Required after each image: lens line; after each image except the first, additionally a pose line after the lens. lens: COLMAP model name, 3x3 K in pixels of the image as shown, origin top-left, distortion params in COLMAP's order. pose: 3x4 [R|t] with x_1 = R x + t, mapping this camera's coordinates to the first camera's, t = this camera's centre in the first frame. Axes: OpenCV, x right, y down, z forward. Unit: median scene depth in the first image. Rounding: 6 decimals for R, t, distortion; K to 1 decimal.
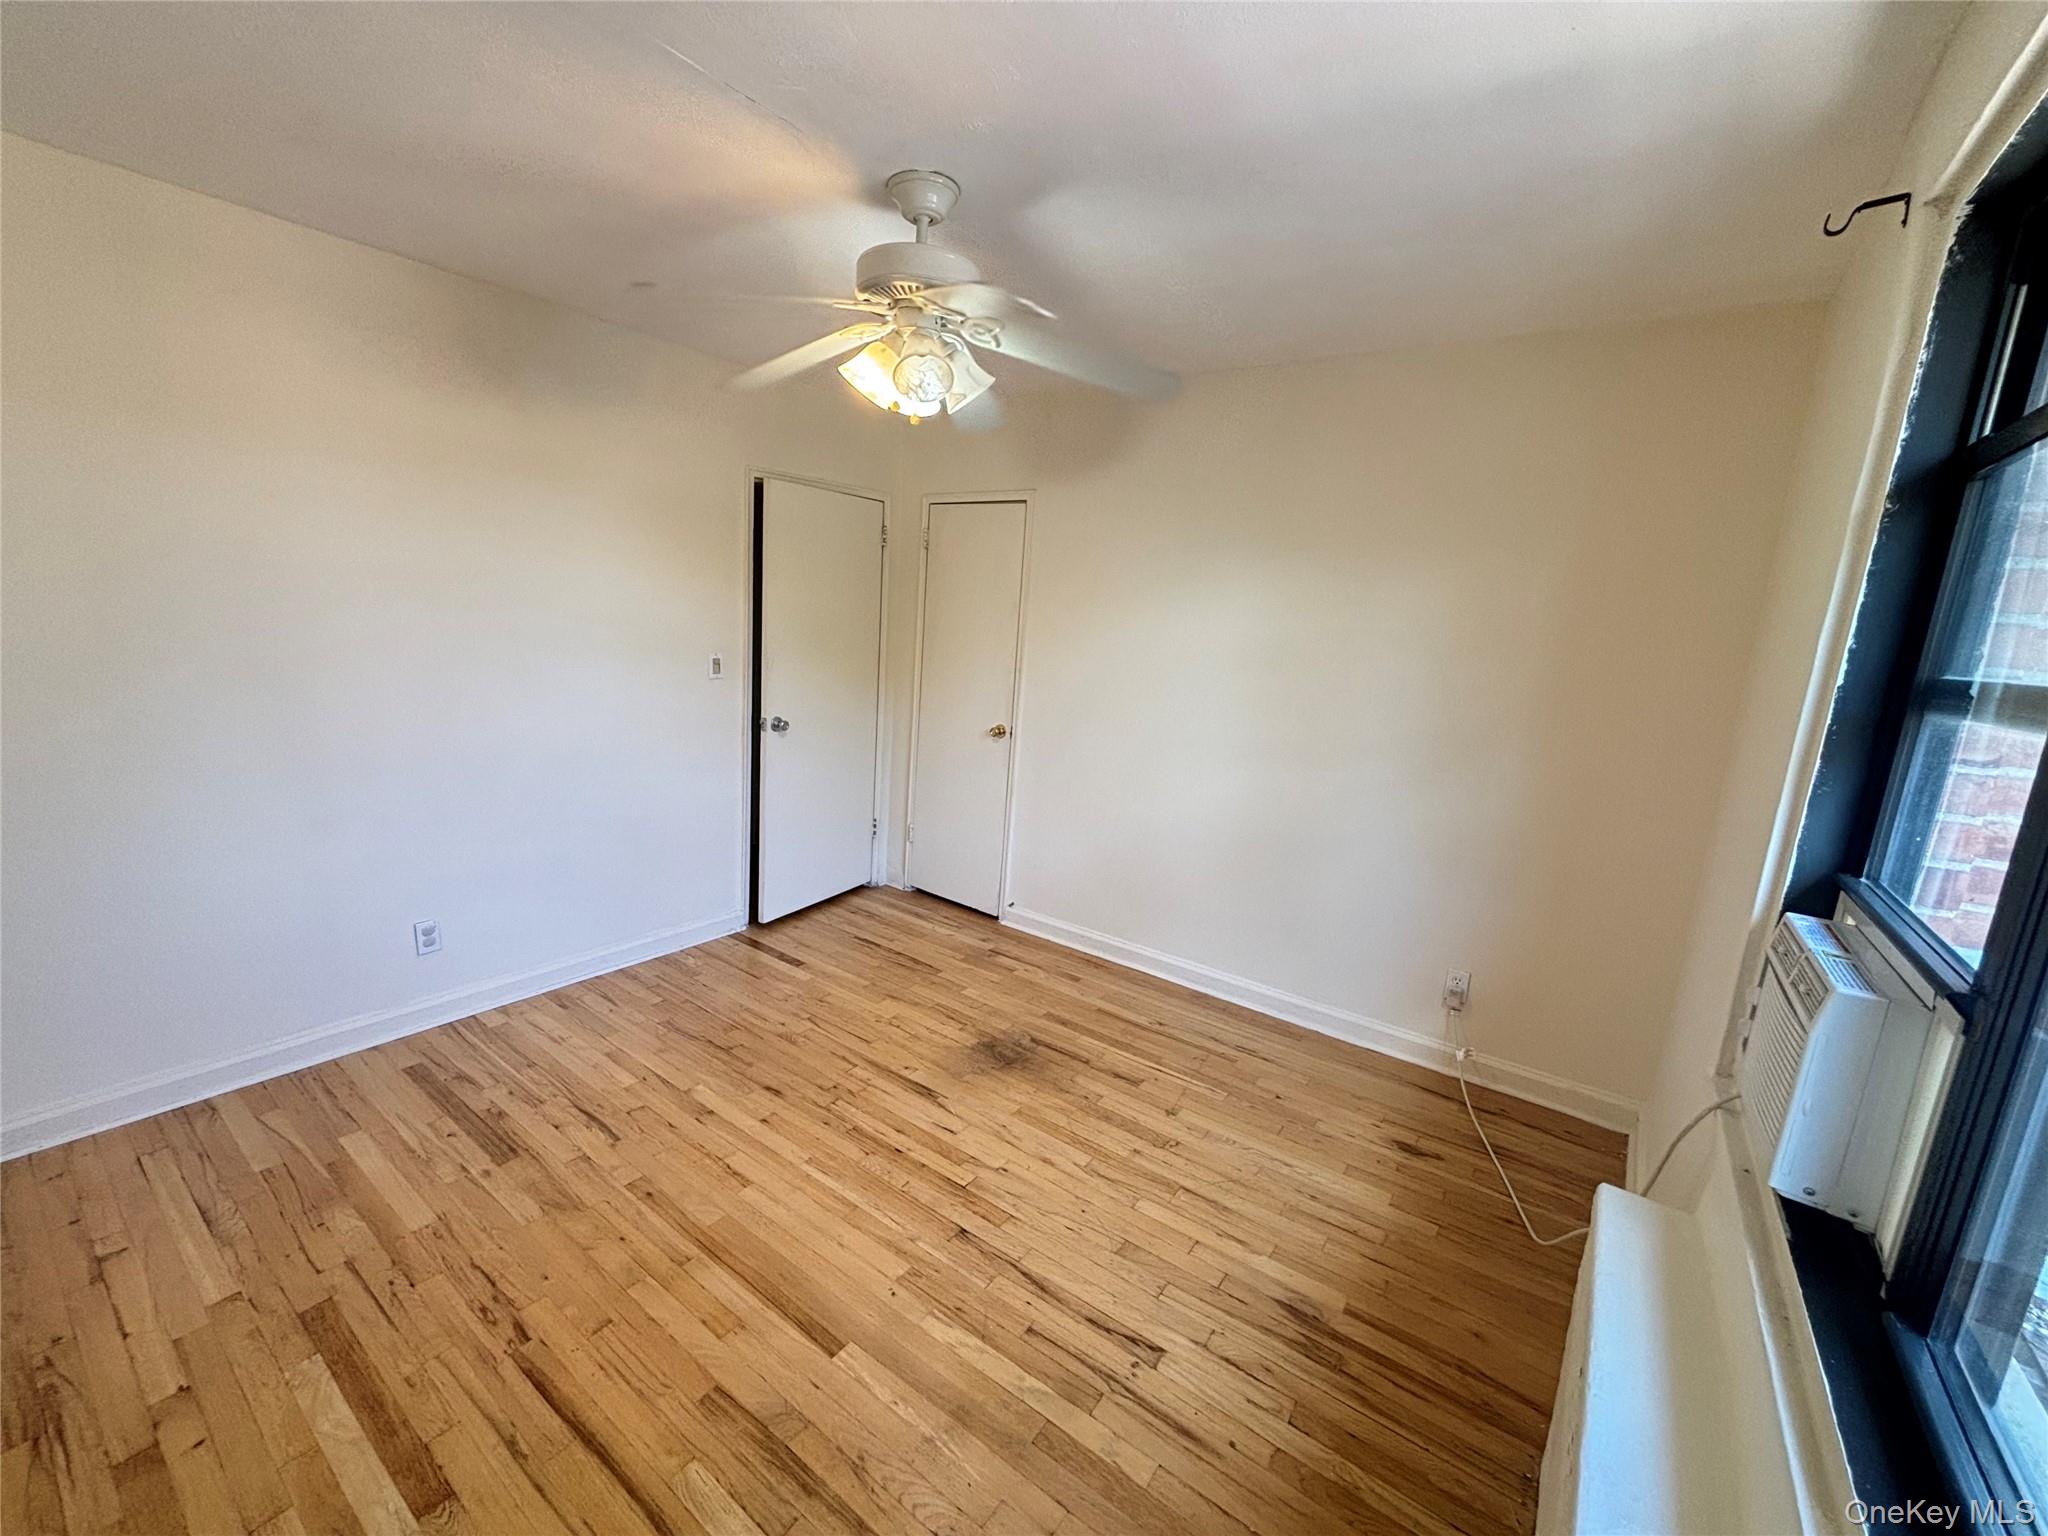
lens RADIAL K [[826.0, 0, 1018.3], [0, 826.0, 772.4], [0, 0, 1]] dist [0.000239, -0.000228]
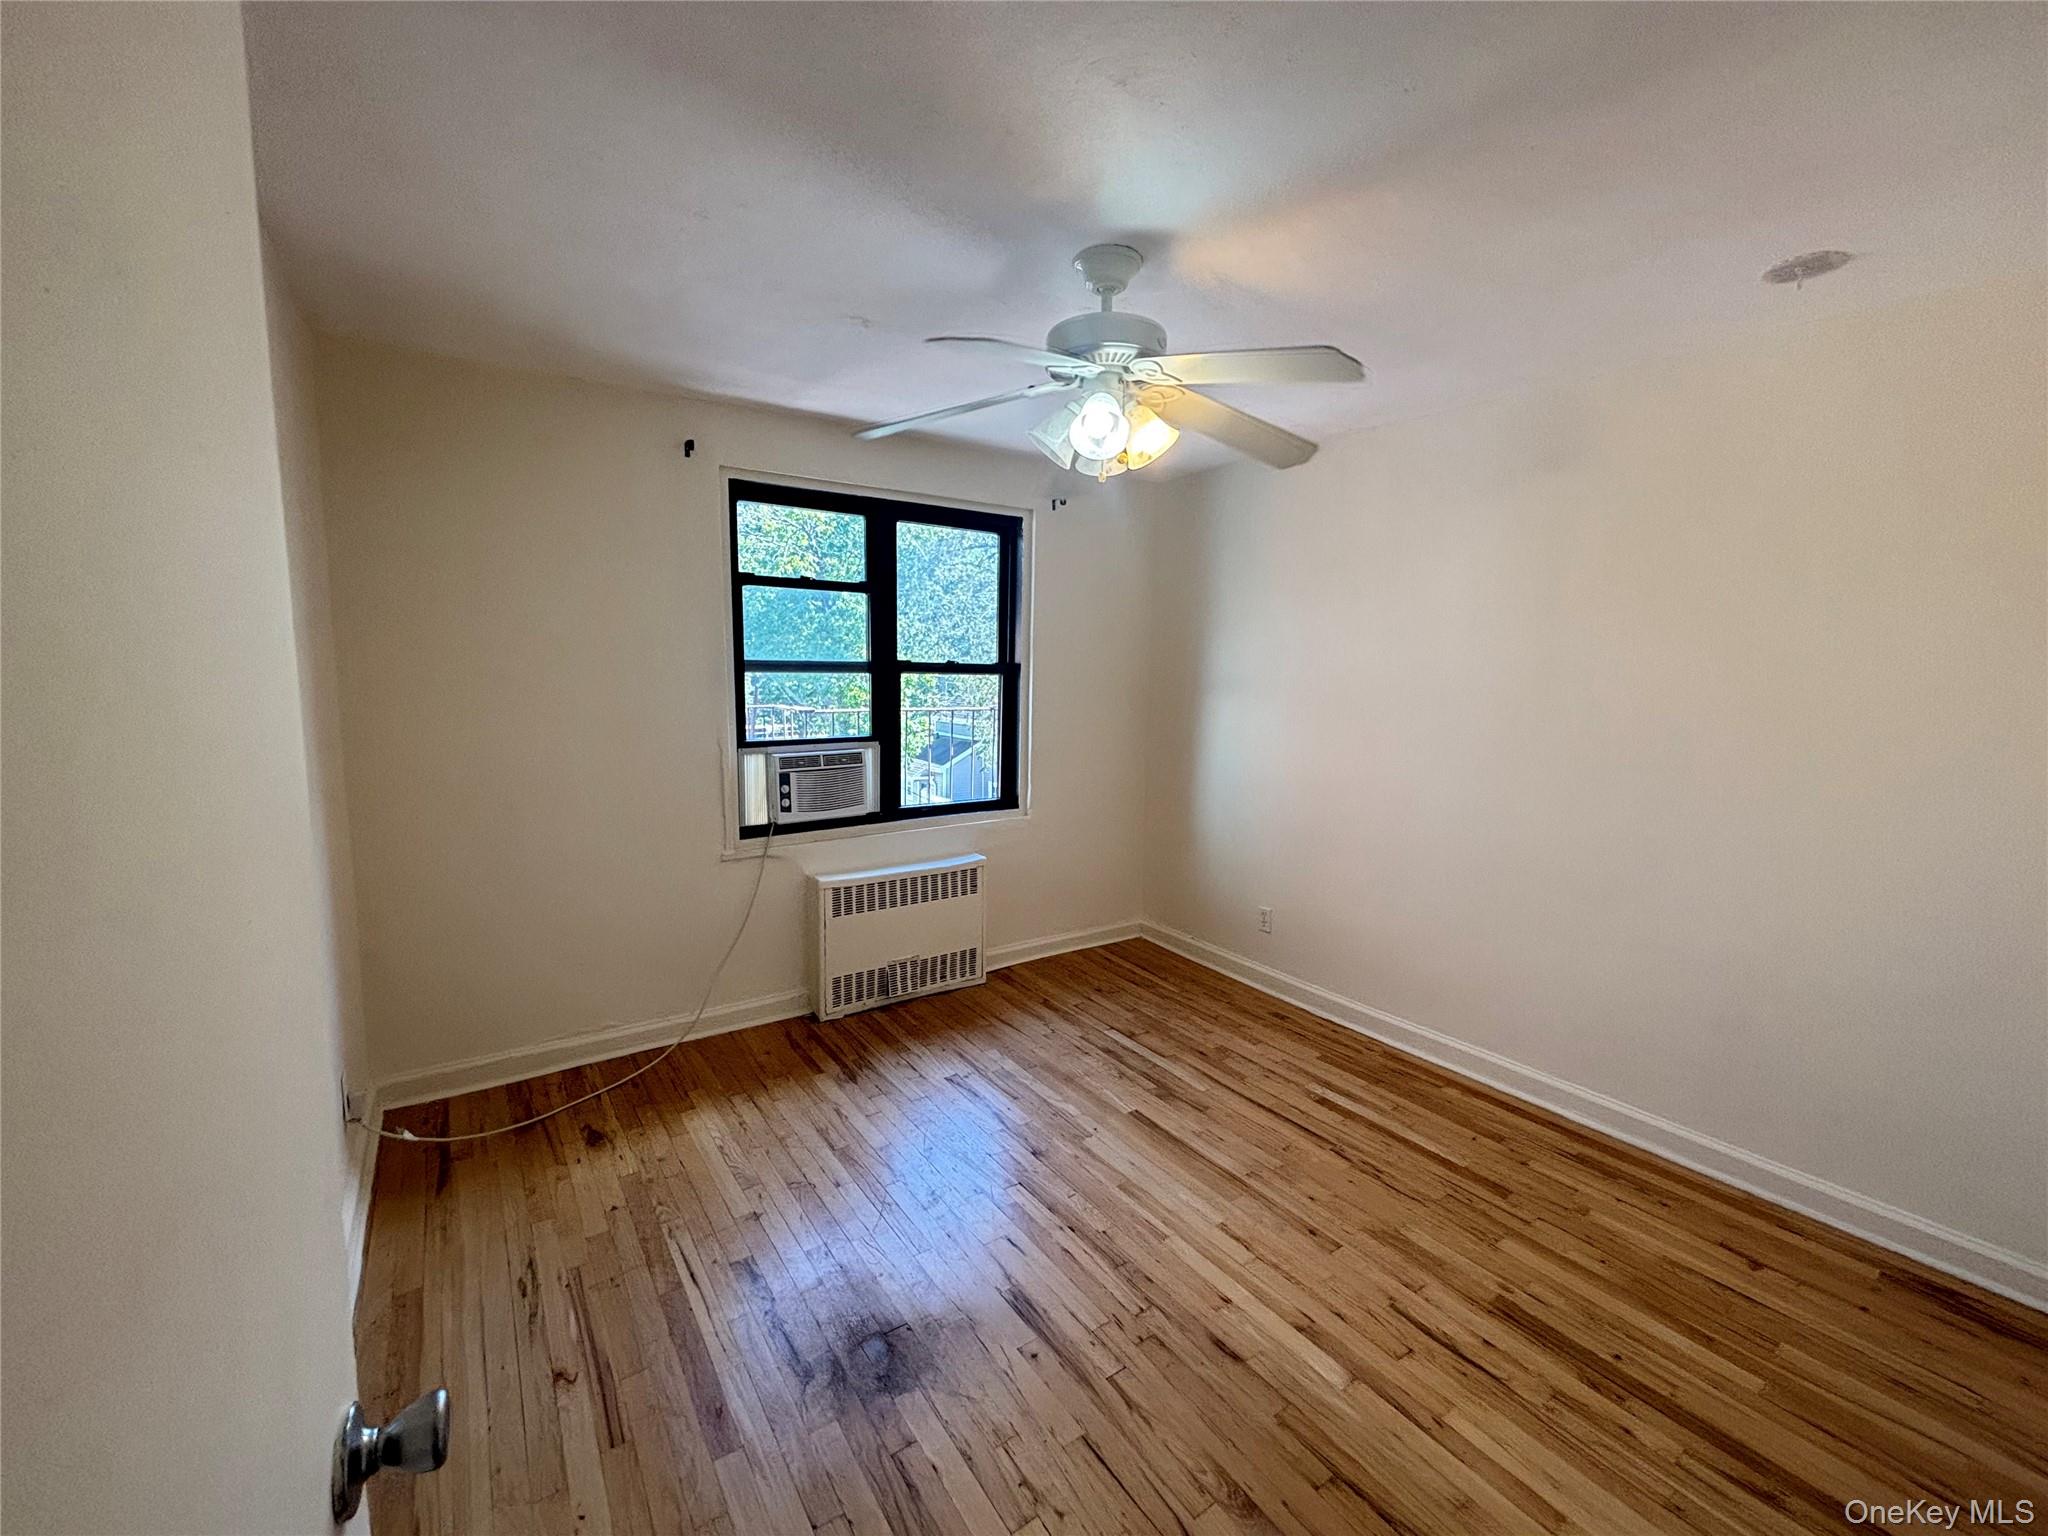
lens RADIAL K [[826.0, 0, 1009.6], [0, 826.0, 781.3], [0, 0, 1]] dist [0.000239, -0.000228]
pose [[-0.937543, -0.117613, 0.327384, -0.370576], [-0.001961, 0.942884, 0.333115, -0.387027], [-0.347864, 0.311668, -0.884225, 1.927568]]
